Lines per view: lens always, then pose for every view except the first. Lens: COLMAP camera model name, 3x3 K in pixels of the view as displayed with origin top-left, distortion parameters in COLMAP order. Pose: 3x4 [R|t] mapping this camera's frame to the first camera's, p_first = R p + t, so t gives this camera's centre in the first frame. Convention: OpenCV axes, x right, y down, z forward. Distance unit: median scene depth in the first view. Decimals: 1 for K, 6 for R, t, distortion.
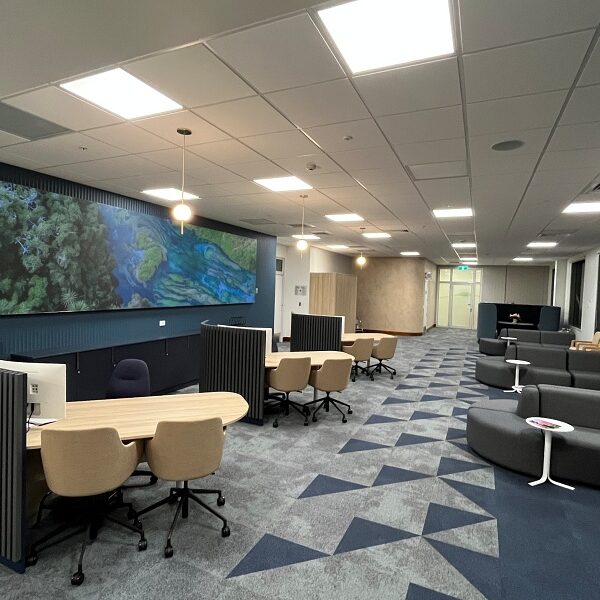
lens RADIAL K [[393.6, 0, 298.6], [0, 393.6, 299.3], [0, 0, 1]] dist [-0.001321, -0.001312]
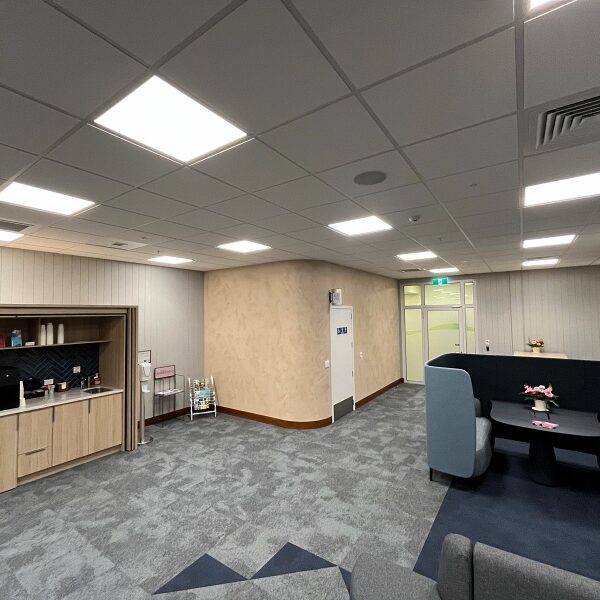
lens RADIAL K [[325.1, 0, 302.3], [0, 325.1, 298.4], [0, 0, 1]] dist [0.001736, -0.000778]
pose [[0.986480, -0.054033, -0.154720, 1.338955], [0.040819, 0.995341, -0.087346, -0.097614], [0.158719, 0.079850, 0.984090, 2.303866]]
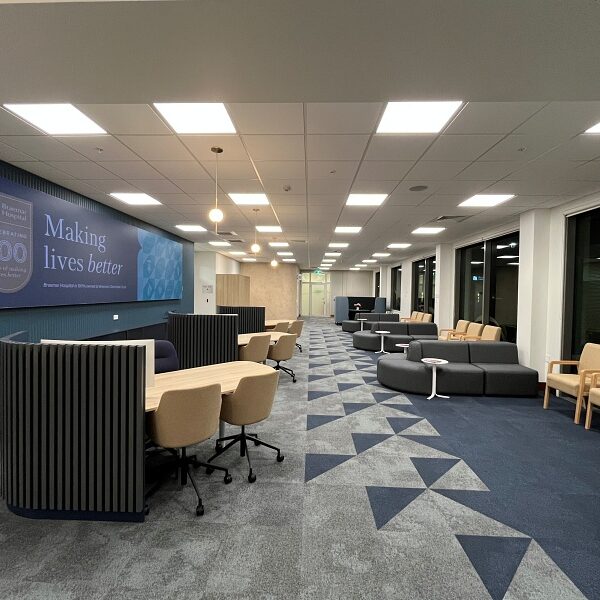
lens RADIAL K [[325.1, 0, 298.4], [0, 325.1, 299.4], [0, 0, 1]] dist [0.001736, -0.000778]
pose [[0.921532, -0.027726, 0.387310, -0.377480], [0.028118, 0.999594, 0.004656, 0.036330], [-0.387282, 0.006600, 0.921938, -0.028867]]
